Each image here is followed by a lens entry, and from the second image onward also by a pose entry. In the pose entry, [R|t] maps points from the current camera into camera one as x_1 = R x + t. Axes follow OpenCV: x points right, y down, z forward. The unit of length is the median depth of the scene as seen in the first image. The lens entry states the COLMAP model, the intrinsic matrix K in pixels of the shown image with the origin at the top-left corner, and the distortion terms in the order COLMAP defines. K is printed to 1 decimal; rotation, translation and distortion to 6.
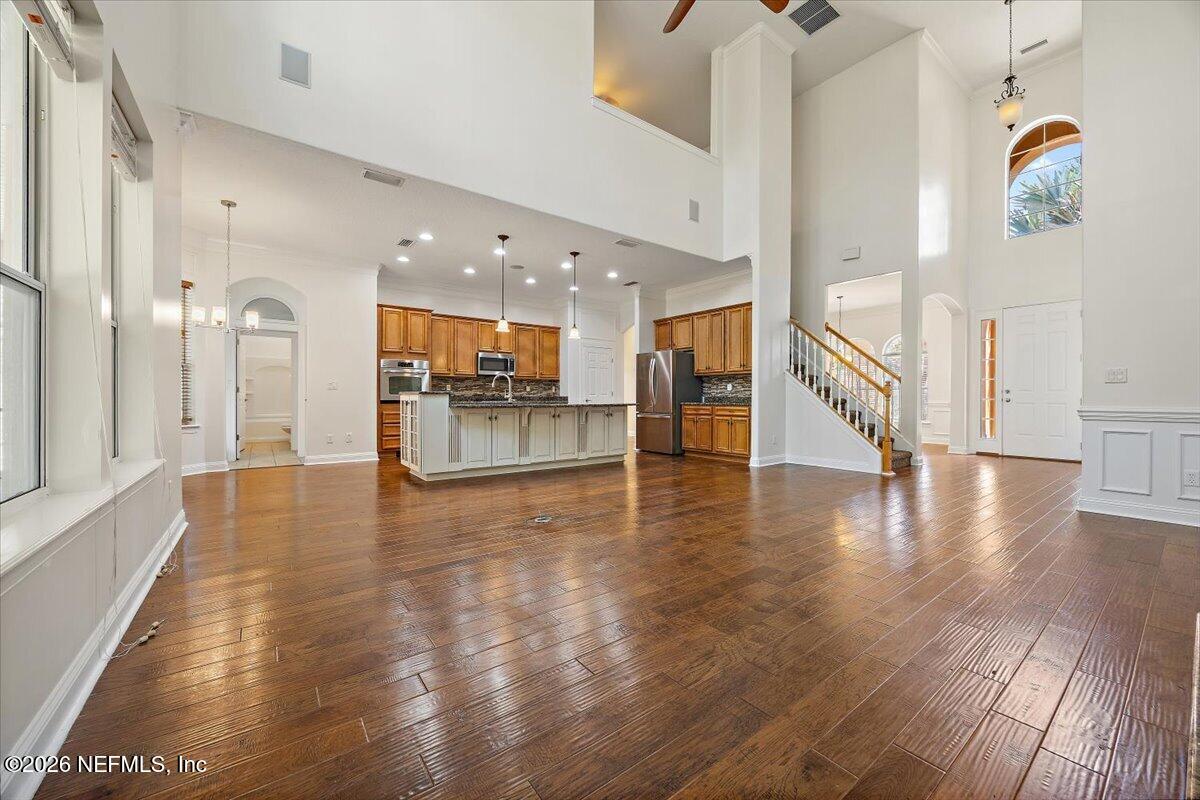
lens RADIAL K [[457.7, 0, 602.7], [0, 457.7, 397.6], [0, 0, 1]] dist [-0.005046, 0.000112]
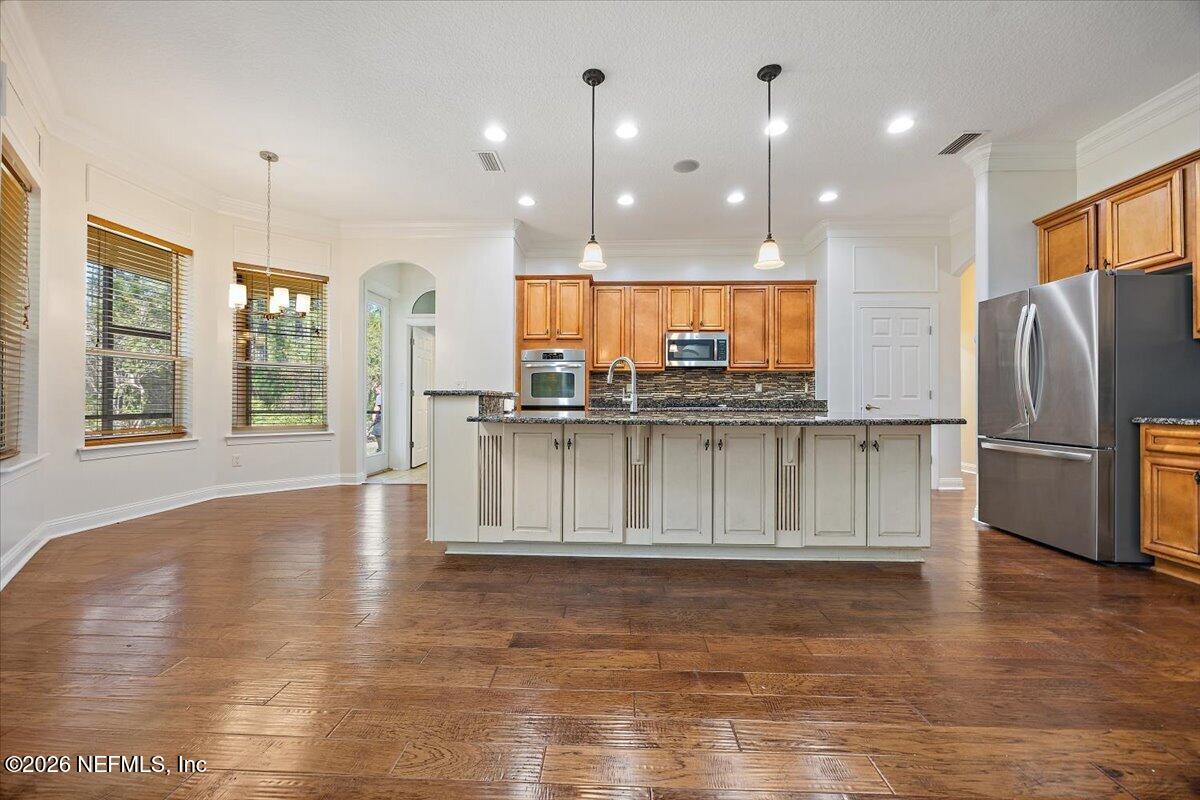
lens RADIAL K [[457.7, 0, 596.2], [0, 457.7, 400.2], [0, 0, 1]] dist [-0.005046, 0.000112]
pose [[0.772529, -0.000757, -0.634979, 0.072708], [-0.000468, 0.999998, -0.001762, -0.001331], [0.634980, 0.001658, 0.772527, 0.469435]]
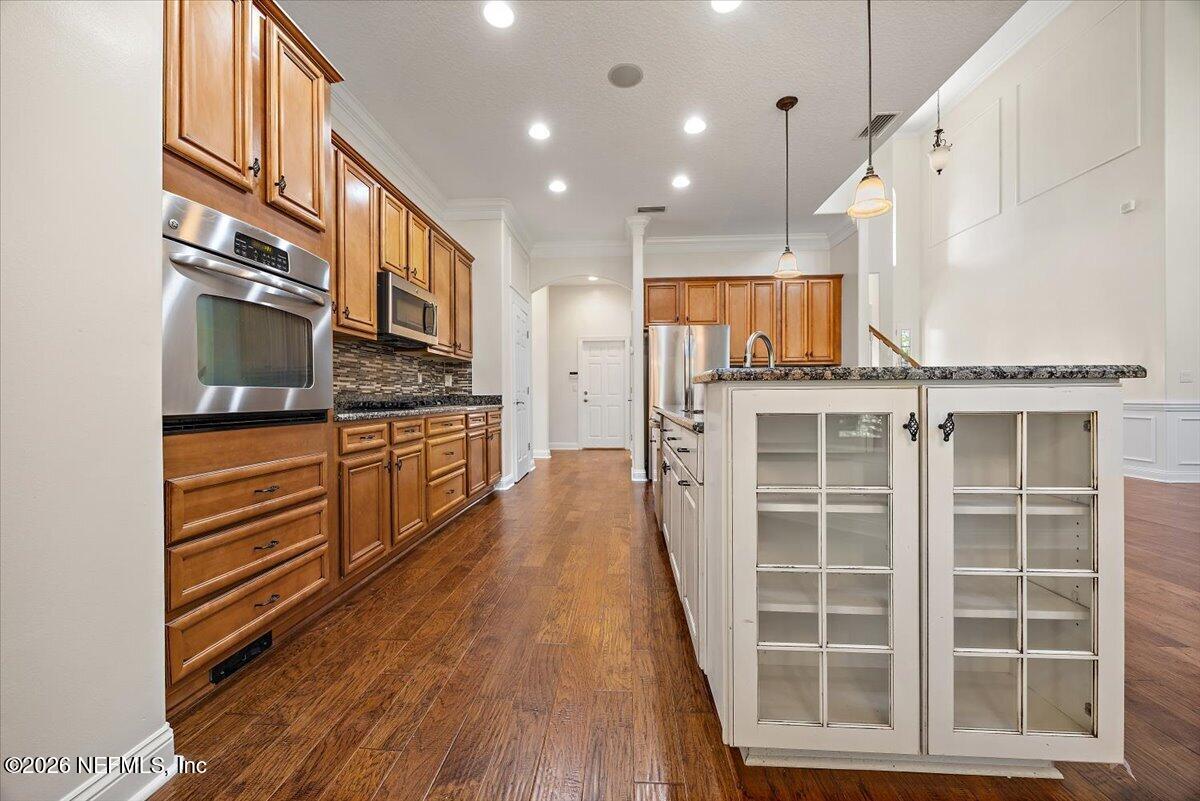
lens RADIAL K [[457.7, 0, 600.0], [0, 457.7, 399.1], [0, 0, 1]] dist [-0.005046, 0.000112]
pose [[0.645548, -0.008514, 0.763672, -0.478018], [0.005091, 0.999964, 0.006845, -0.001099], [-0.763703, -0.000531, 0.645568, 0.702674]]
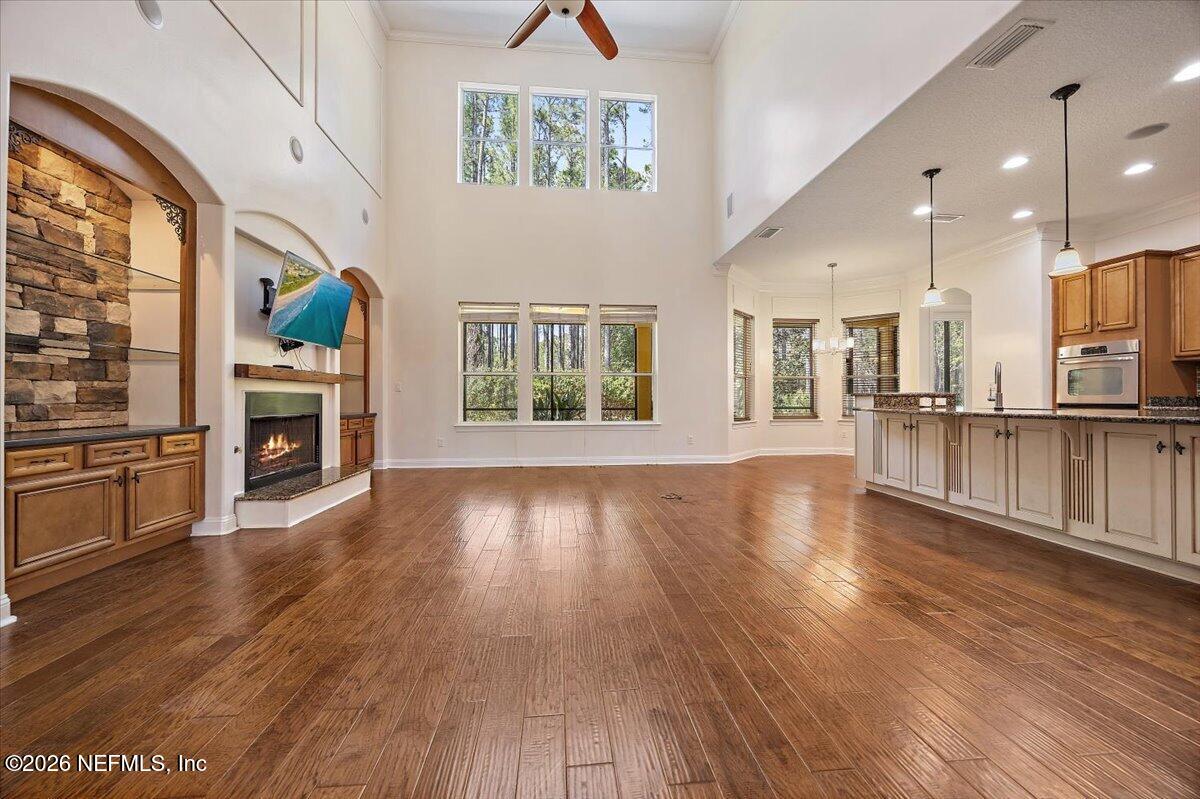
lens RADIAL K [[457.7, 0, 601.2], [0, 457.7, 398.5], [0, 0, 1]] dist [-0.005046, 0.000112]
pose [[-0.518212, -0.001792, -0.855250, 0.487990], [0.003010, 0.999988, -0.003919, -0.000959], [0.855247, -0.004605, -0.518200, 0.699493]]
